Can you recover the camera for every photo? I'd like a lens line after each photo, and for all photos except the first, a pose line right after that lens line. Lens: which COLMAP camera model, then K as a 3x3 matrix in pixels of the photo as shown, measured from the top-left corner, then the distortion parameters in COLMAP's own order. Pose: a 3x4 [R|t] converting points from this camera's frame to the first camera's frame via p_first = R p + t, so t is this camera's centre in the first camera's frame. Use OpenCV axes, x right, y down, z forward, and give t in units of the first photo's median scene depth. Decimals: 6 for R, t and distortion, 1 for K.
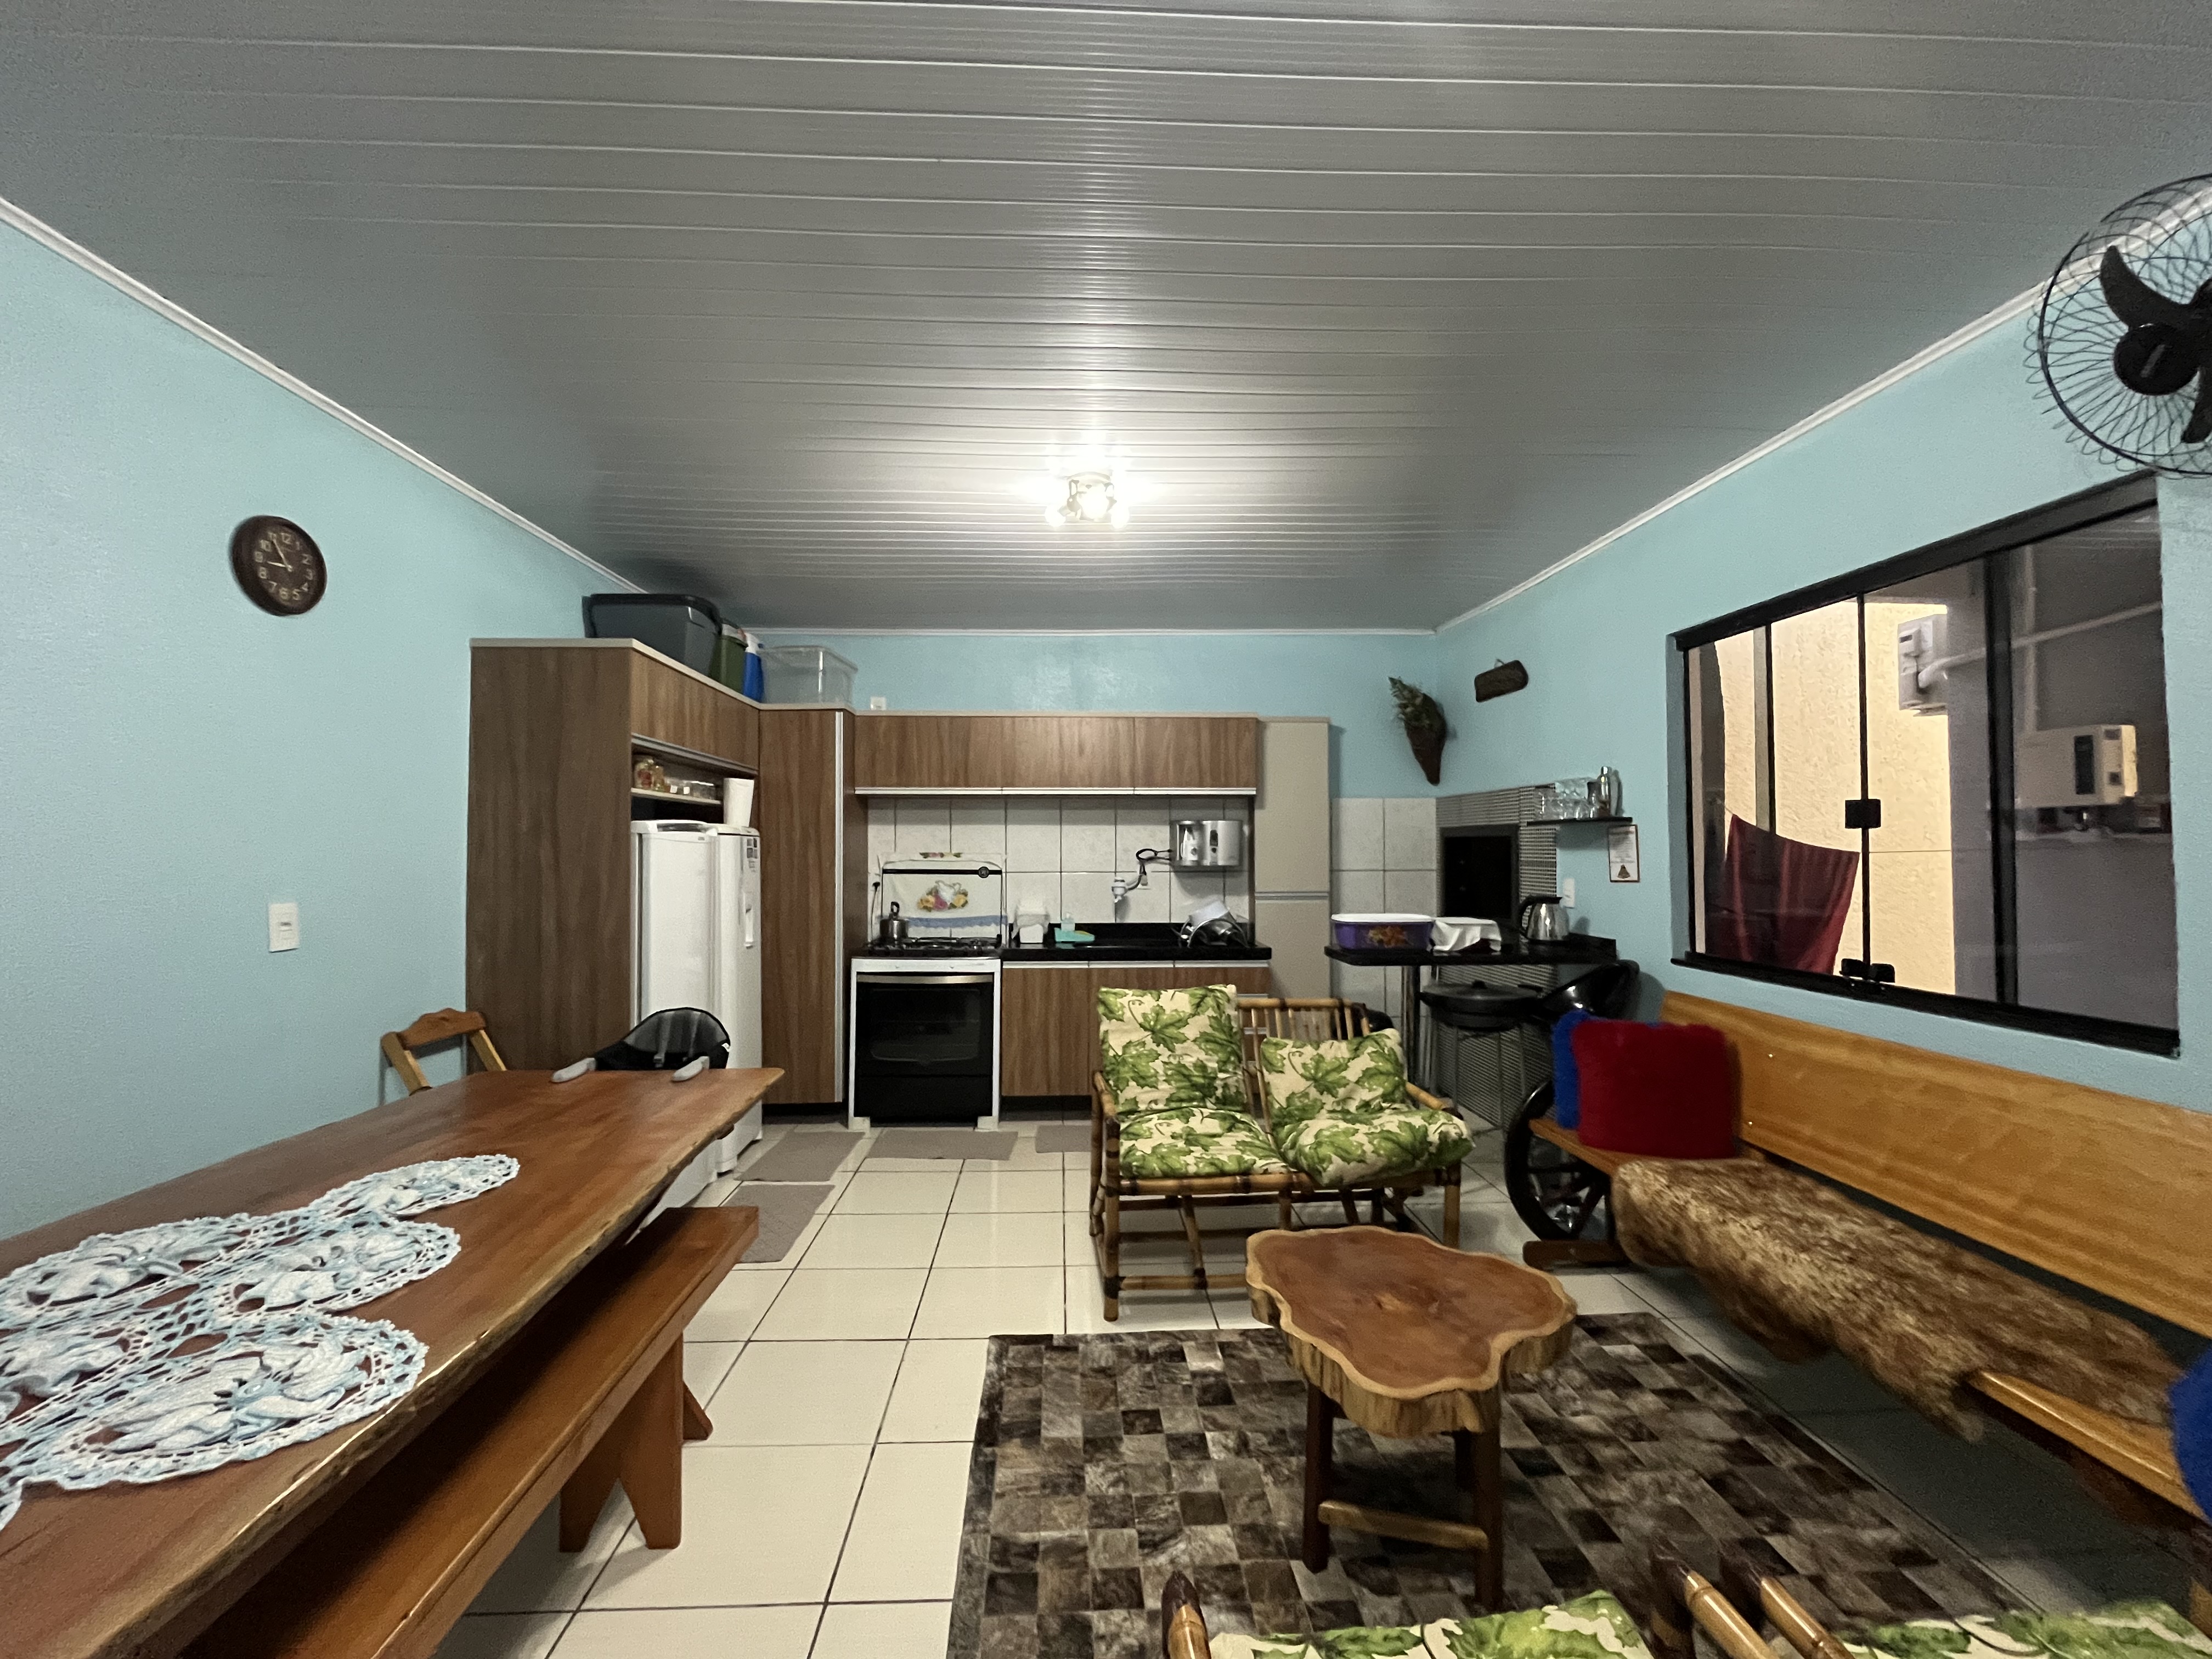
lens RADIAL K [[890.5, 0, 1099.3], [0, 890.5, 835.0], [0, 0, 1]] dist [-0.002745, -0.000061]
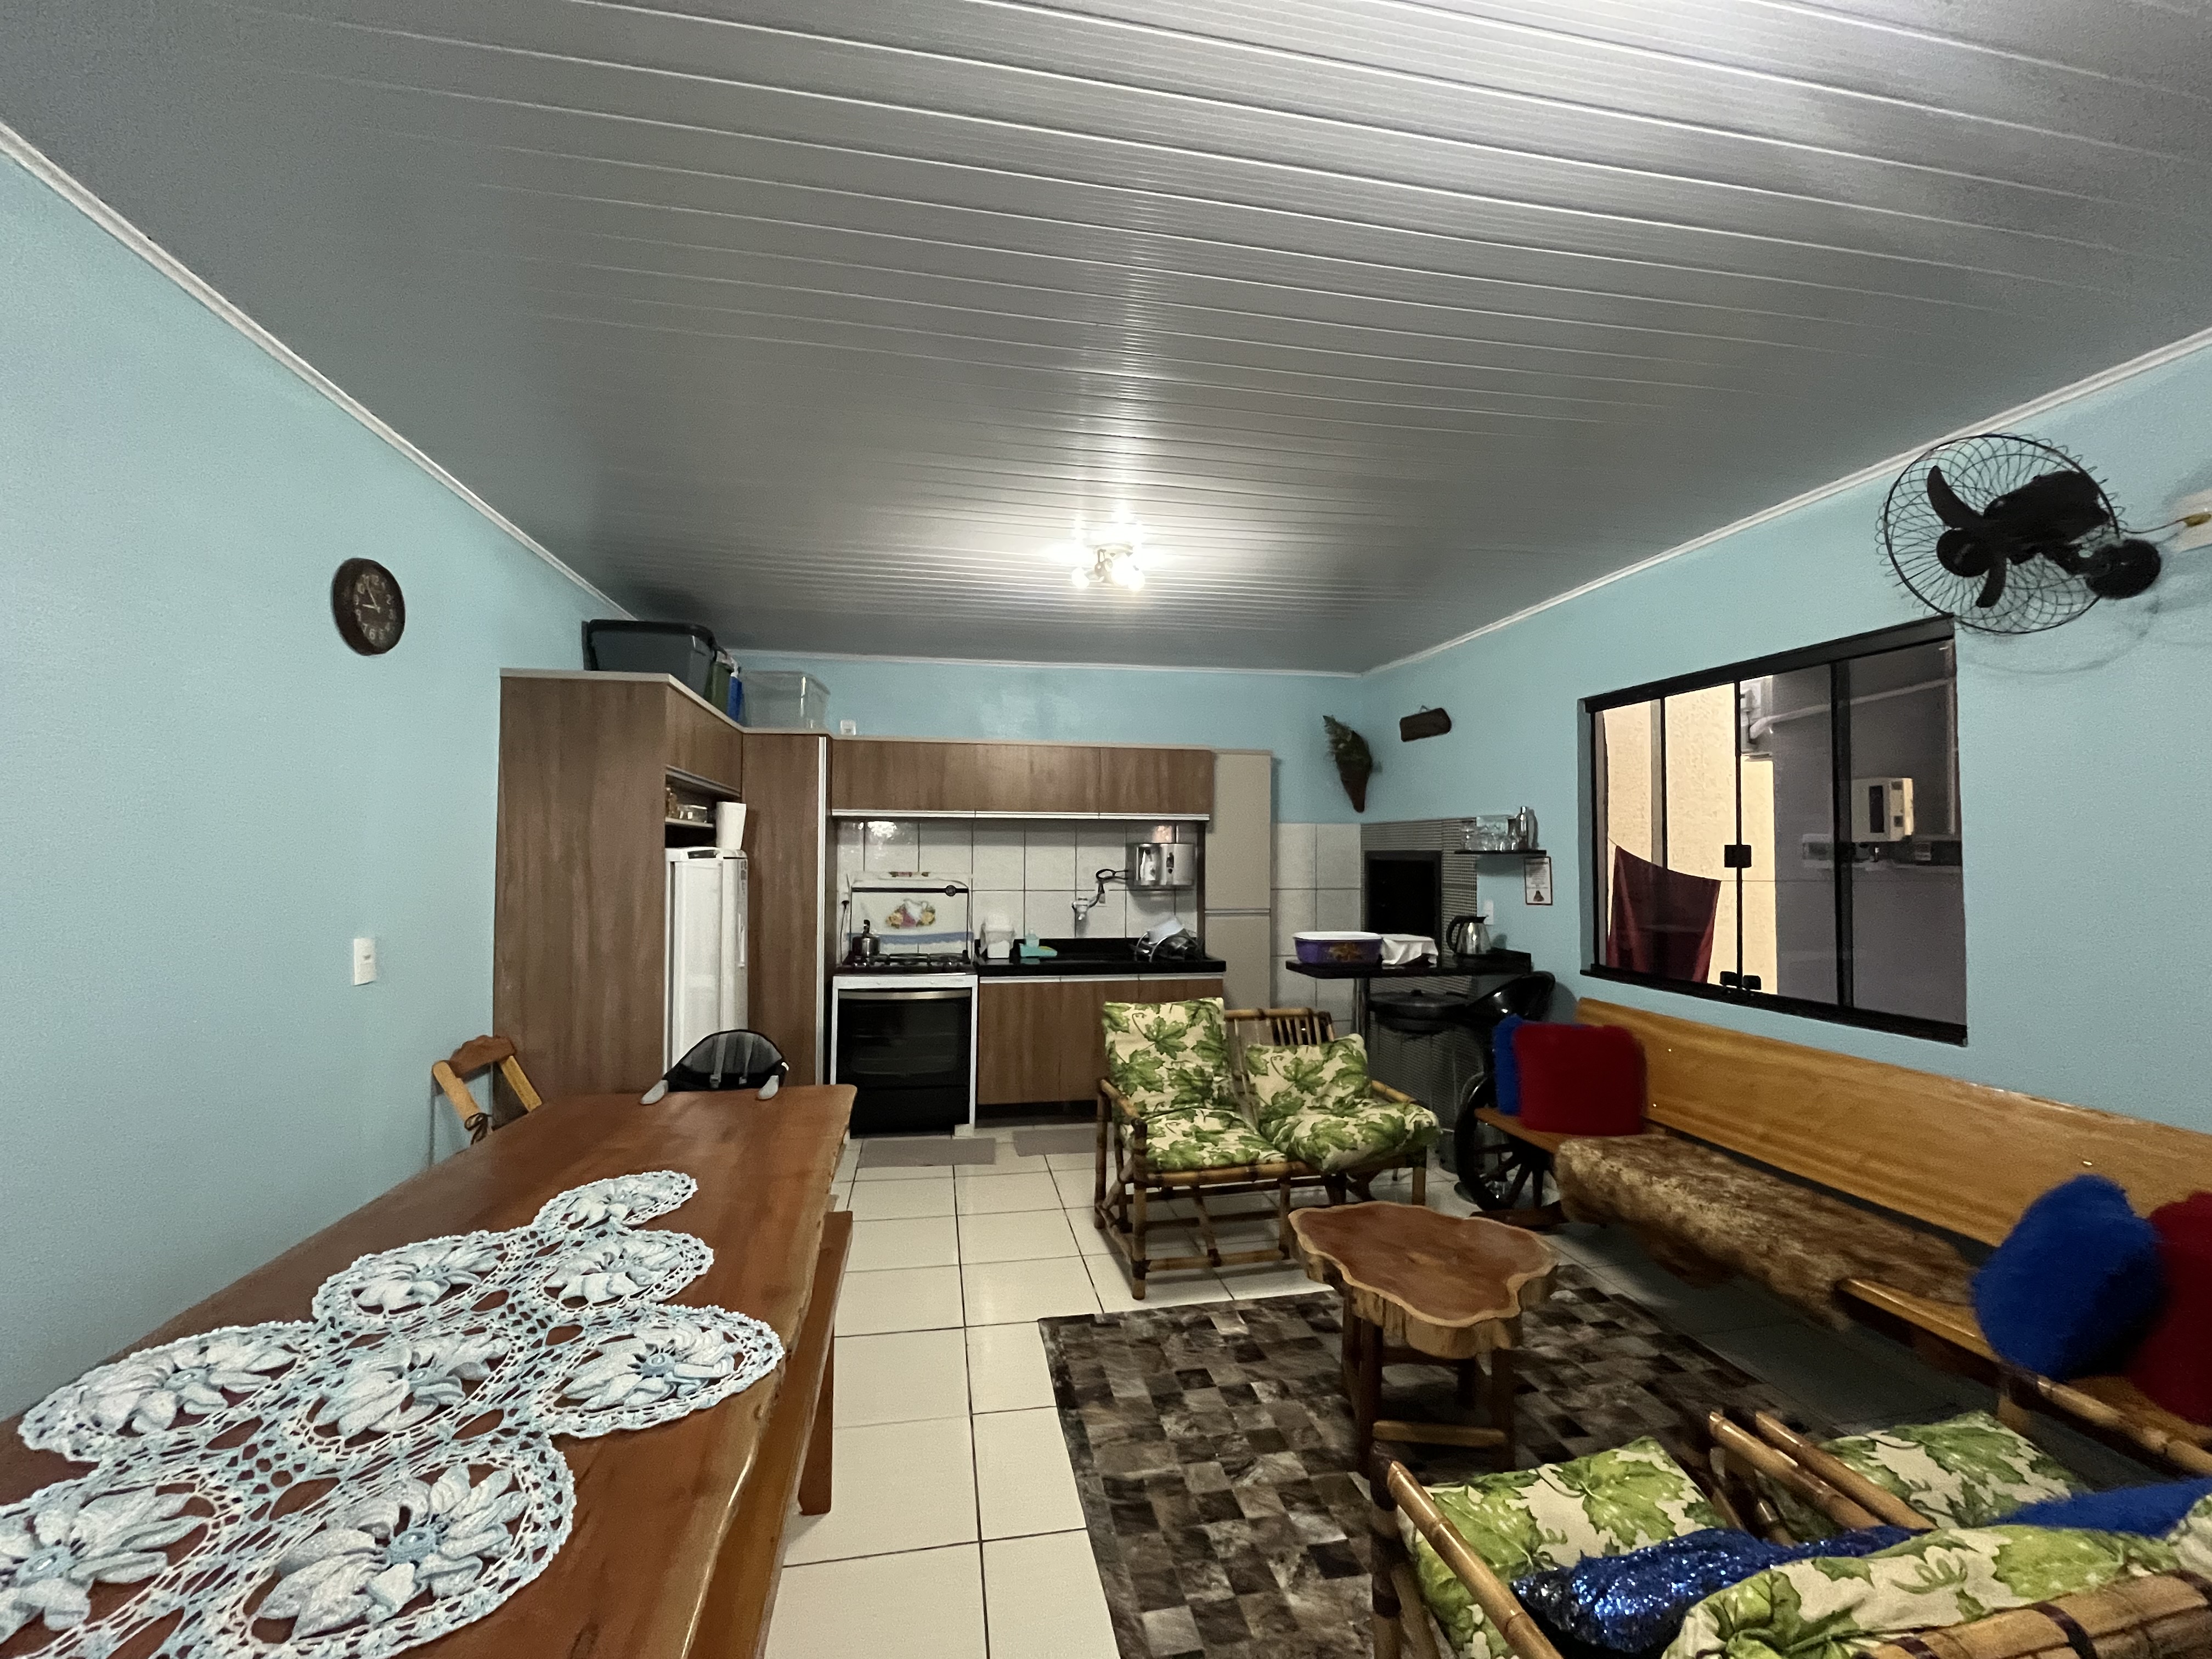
lens RADIAL K [[890.5, 0, 1100.4], [0, 890.5, 836.2], [0, 0, 1]] dist [-0.002745, -0.000061]
pose [[0.989873, 0.009037, 0.141669, -0.196660], [-0.008480, 0.999954, -0.004535, -0.035436], [-0.141703, 0.003288, 0.989904, -0.109941]]
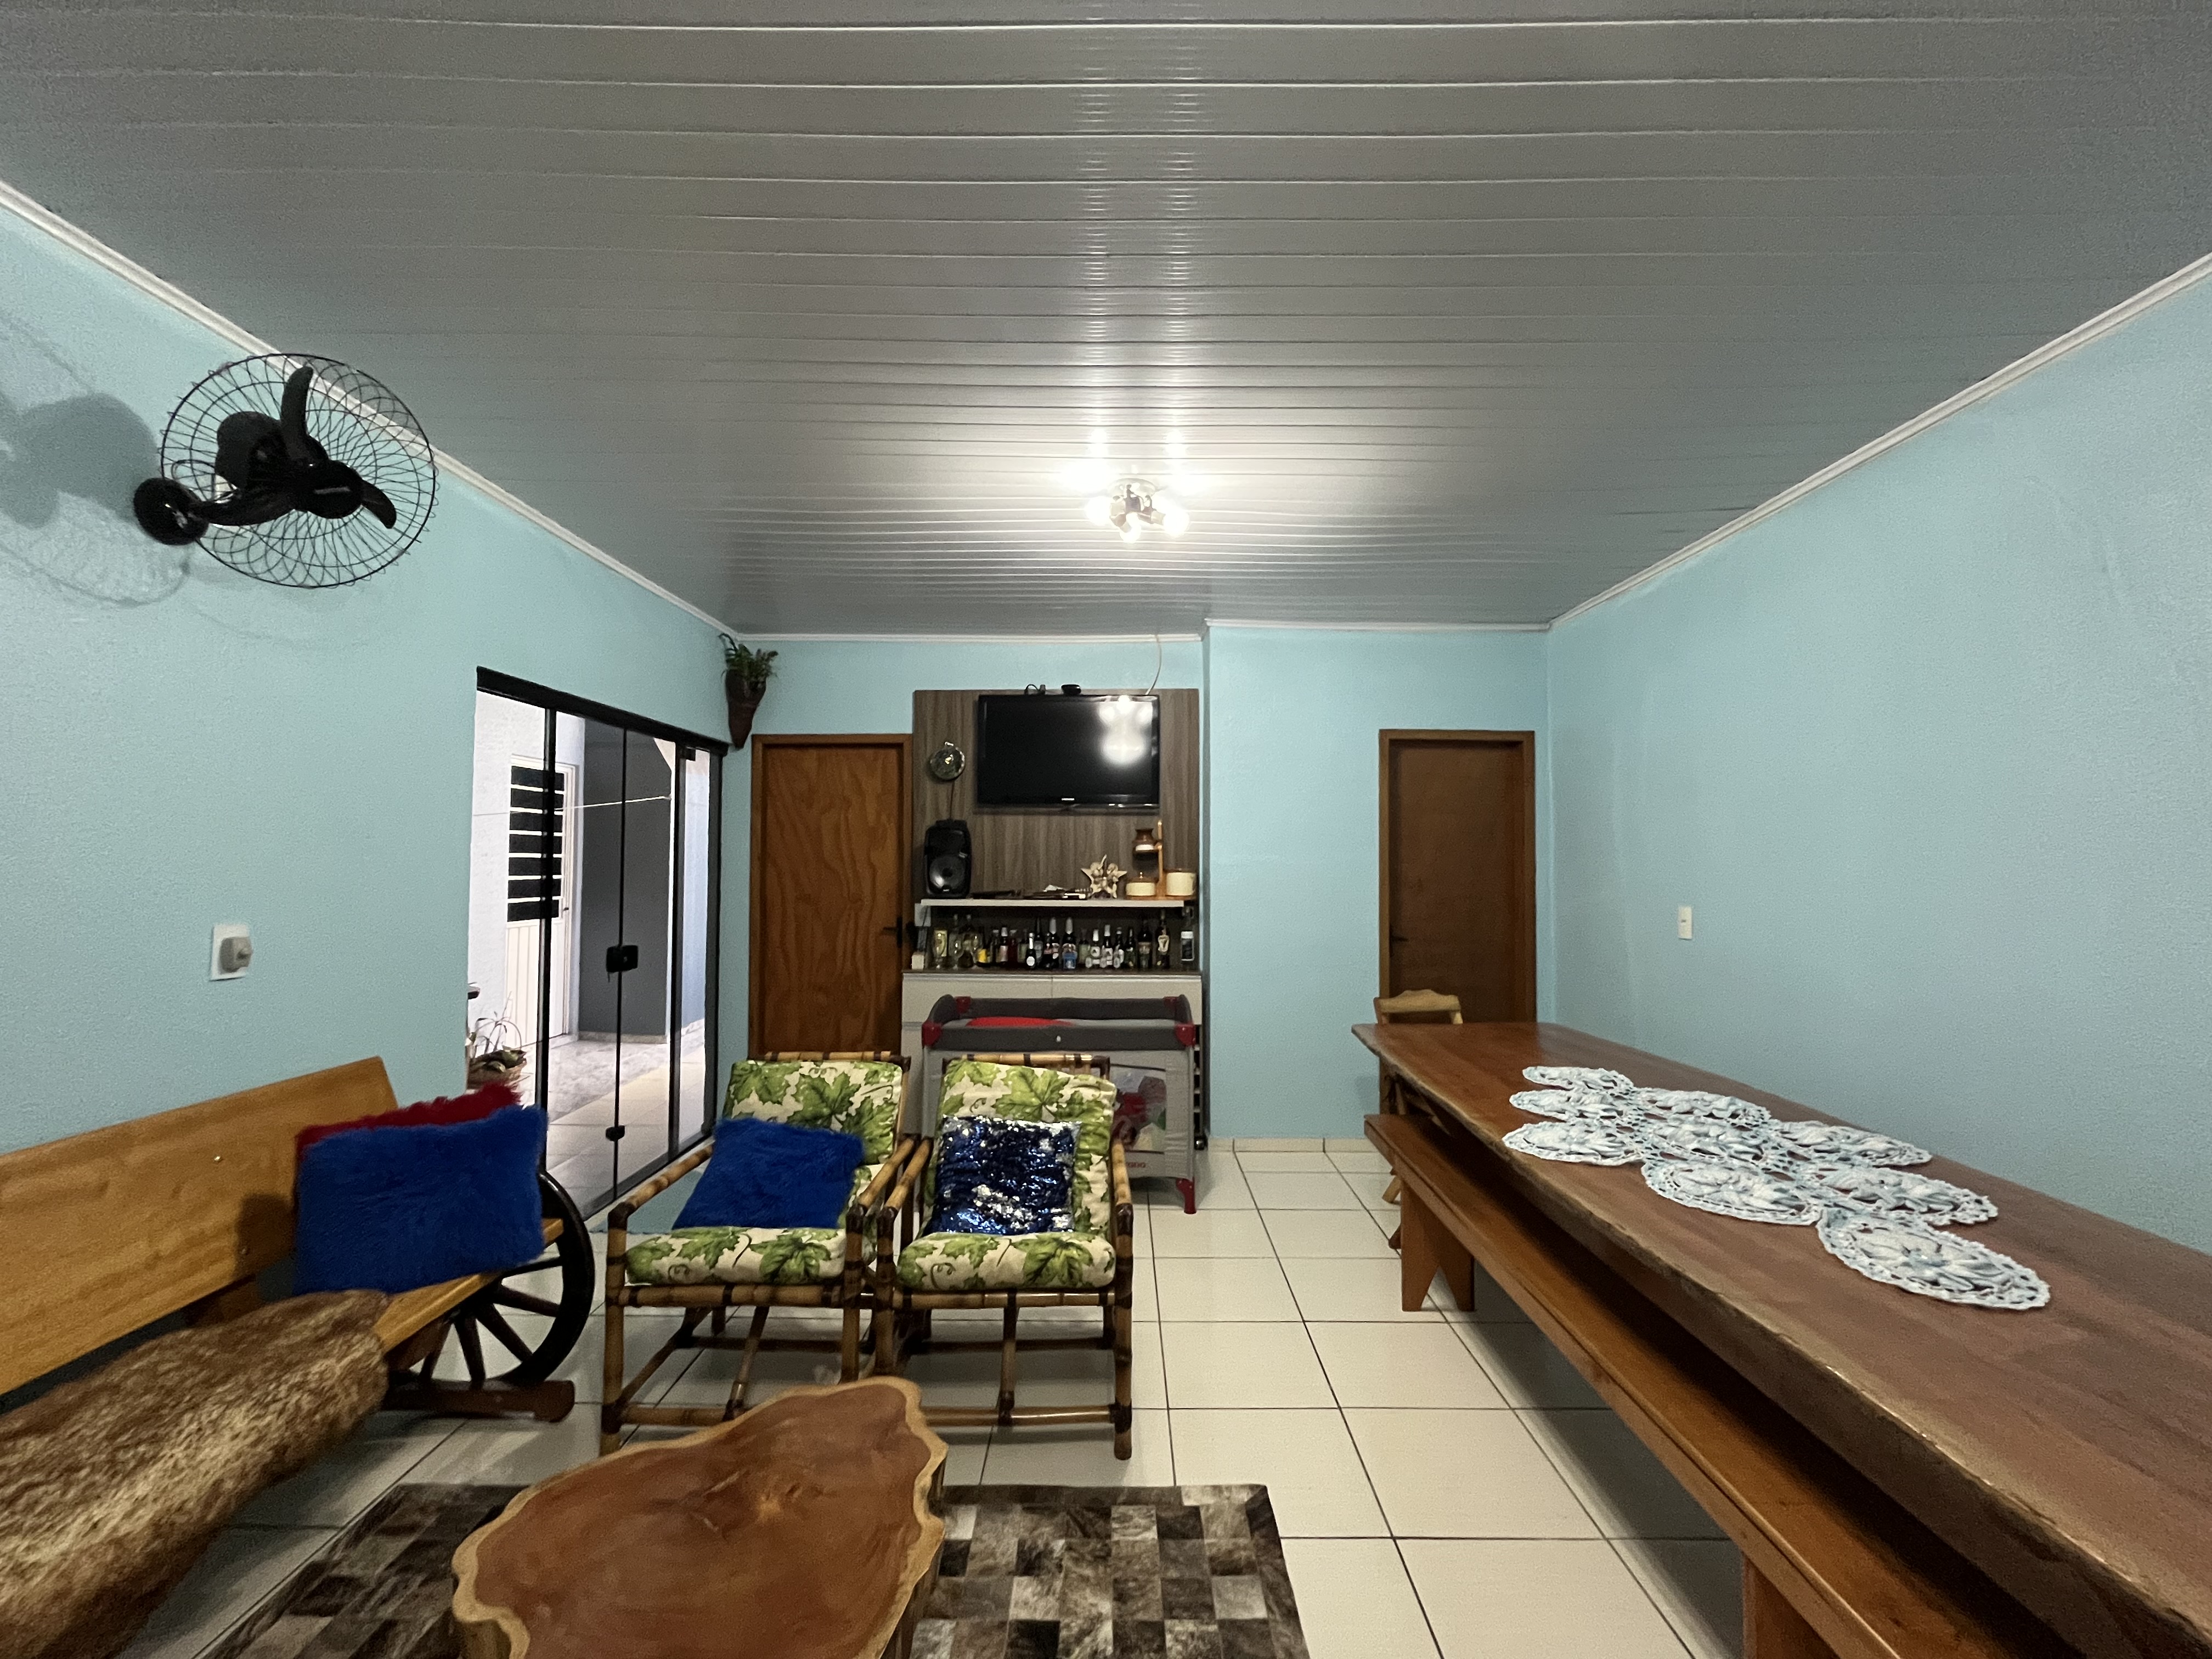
lens RADIAL K [[890.5, 0, 1110.7], [0, 890.5, 833.1], [0, 0, 1]] dist [-0.002745, -0.000061]
pose [[-0.999039, 0.004026, 0.043635, 0.008224], [0.001701, 0.998584, -0.053178, 0.014353], [-0.043787, -0.053053, -0.997631, 1.168914]]
